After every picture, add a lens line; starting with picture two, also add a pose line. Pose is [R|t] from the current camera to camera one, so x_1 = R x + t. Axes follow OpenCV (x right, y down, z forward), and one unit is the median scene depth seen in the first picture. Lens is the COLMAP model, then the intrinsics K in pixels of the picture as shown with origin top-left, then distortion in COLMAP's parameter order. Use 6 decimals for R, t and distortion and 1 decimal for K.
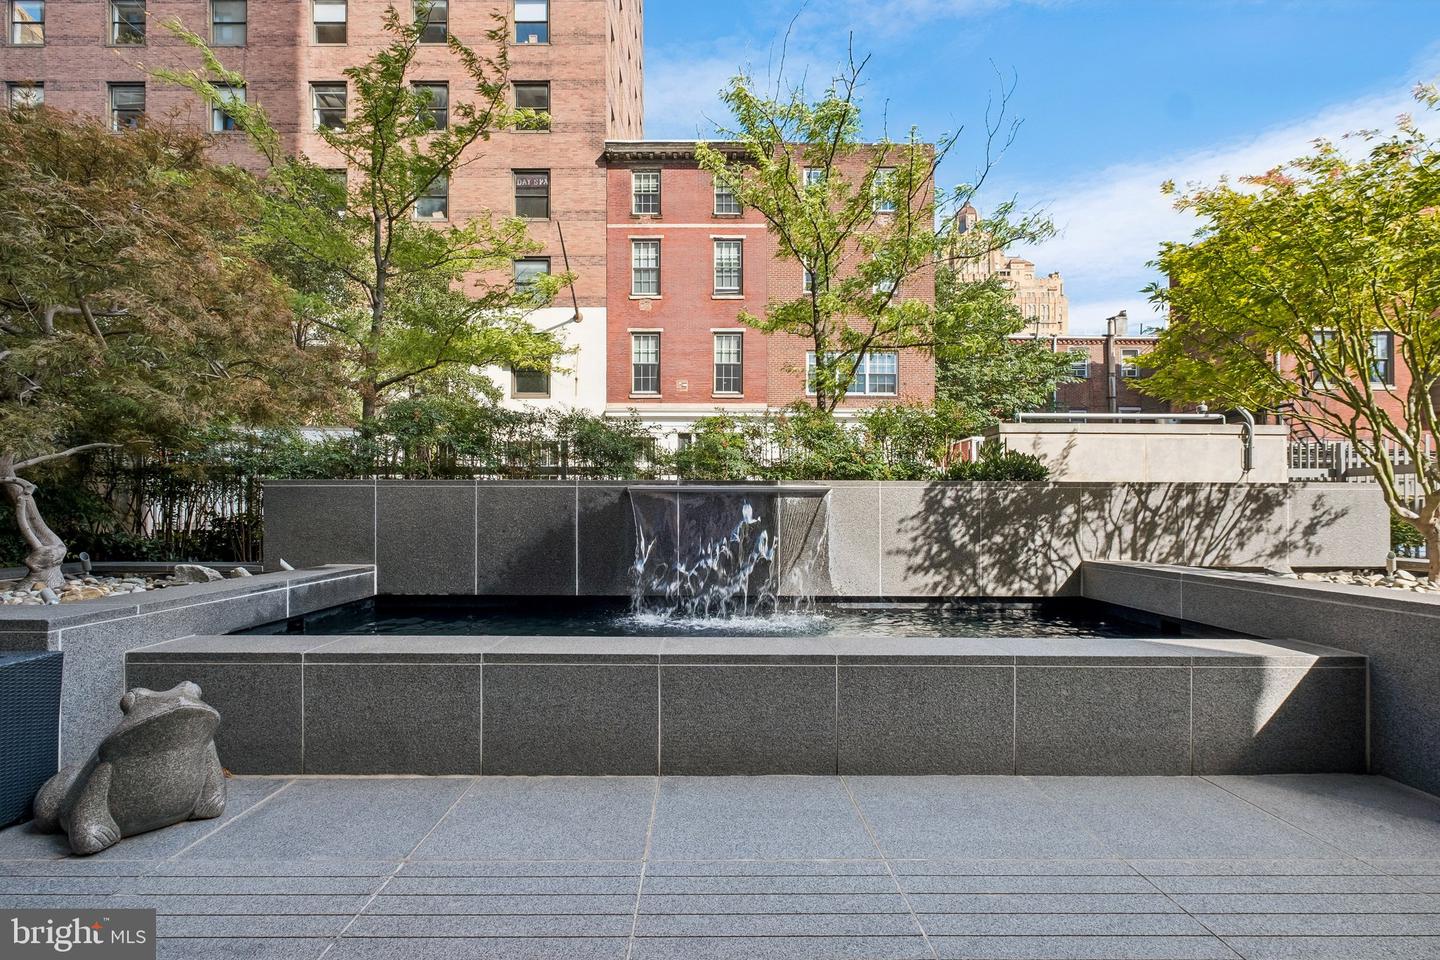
lens RADIAL K [[642.0, 0, 698.2], [0, 642.0, 510.0], [0, 0, 1]] dist [0.000297, 0.000968]
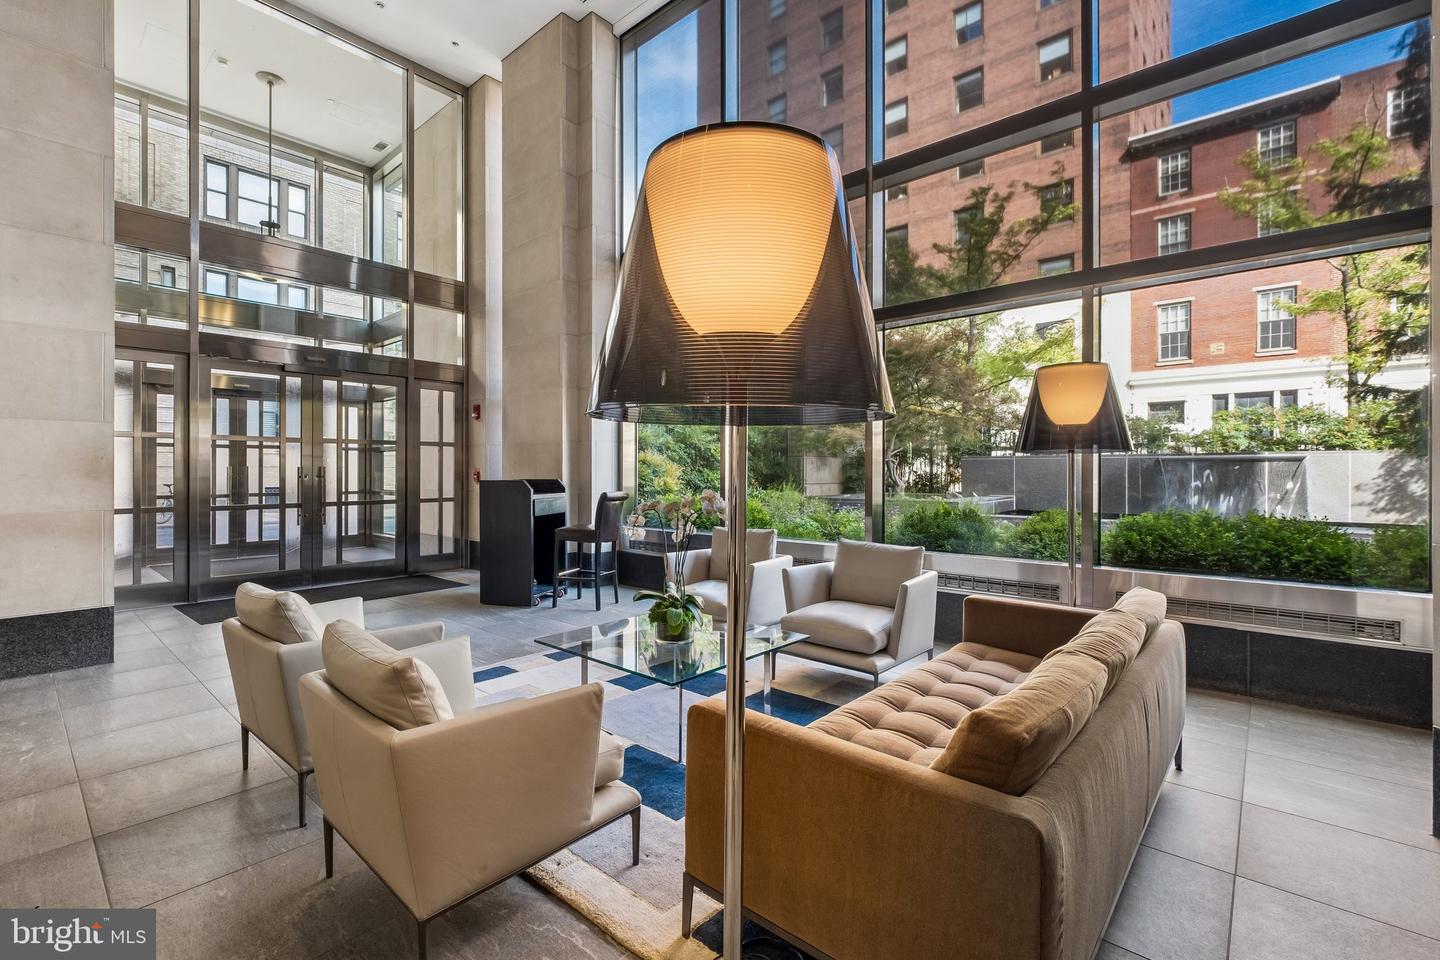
lens RADIAL K [[627.1, 0, 715.3], [0, 627.1, 471.5], [0, 0, 1]] dist [-0.002052, 0.000638]
pose [[0.753378, -0.000306, -0.657588, 0.029602], [0.003994, 0.999984, 0.004110, -0.002005], [0.657576, -0.005723, 0.753367, -0.300410]]
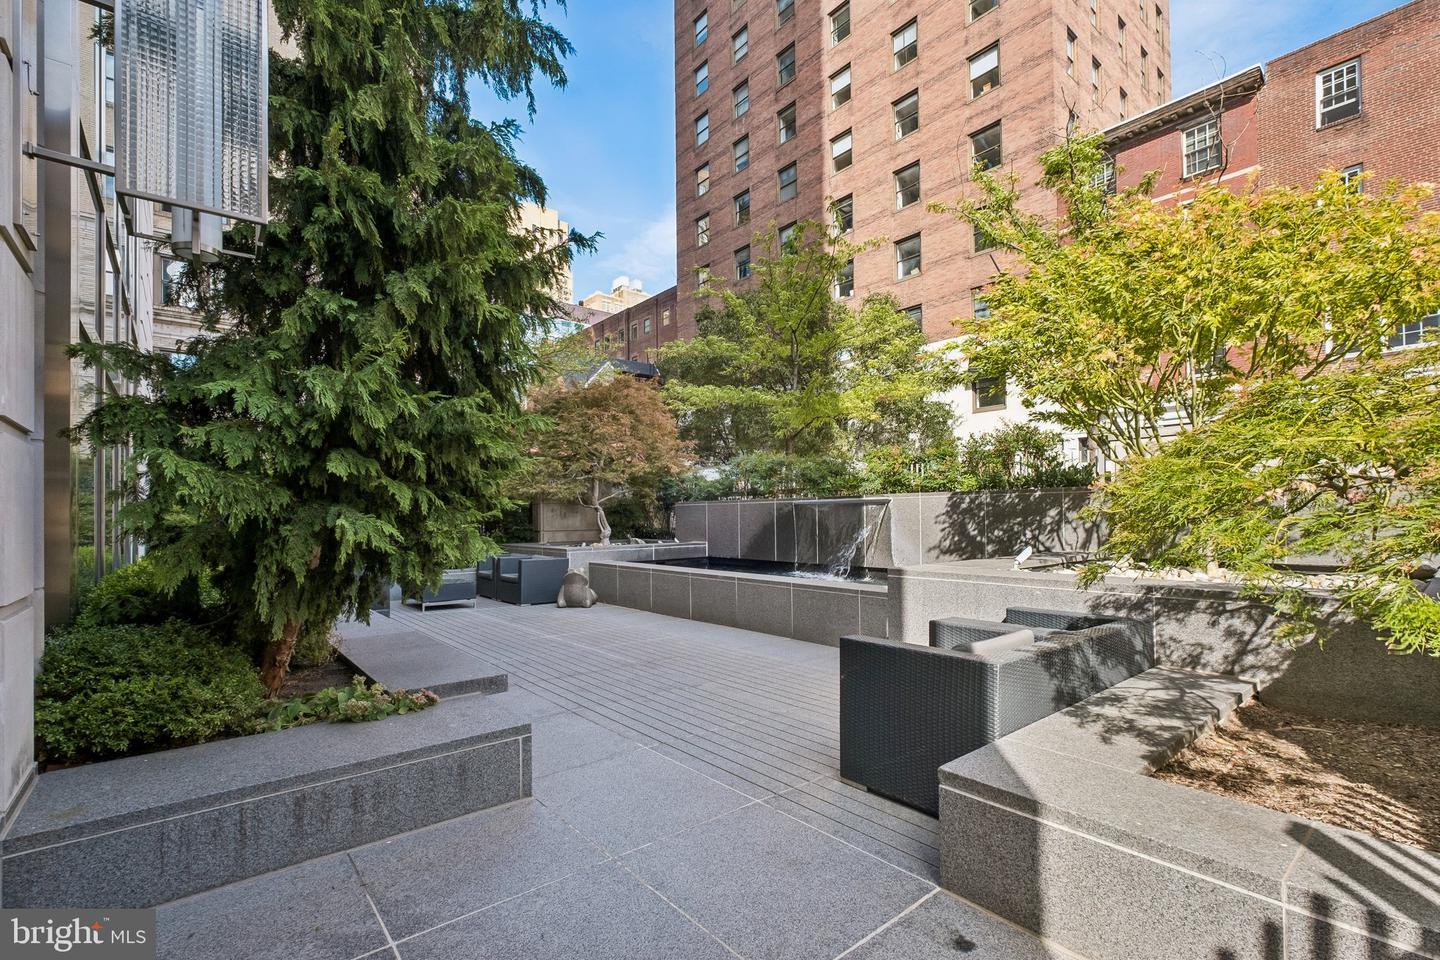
lens RADIAL K [[647.2, 0, 712.4], [0, 647.2, 507.9], [0, 0, 1]] dist [0.001635, -0.000424]
pose [[0.636128, -0.017067, -0.771395, 0.299352], [0.013809, 0.999847, -0.010733, -0.000377], [0.771460, -0.003825, 0.636266, -0.085438]]
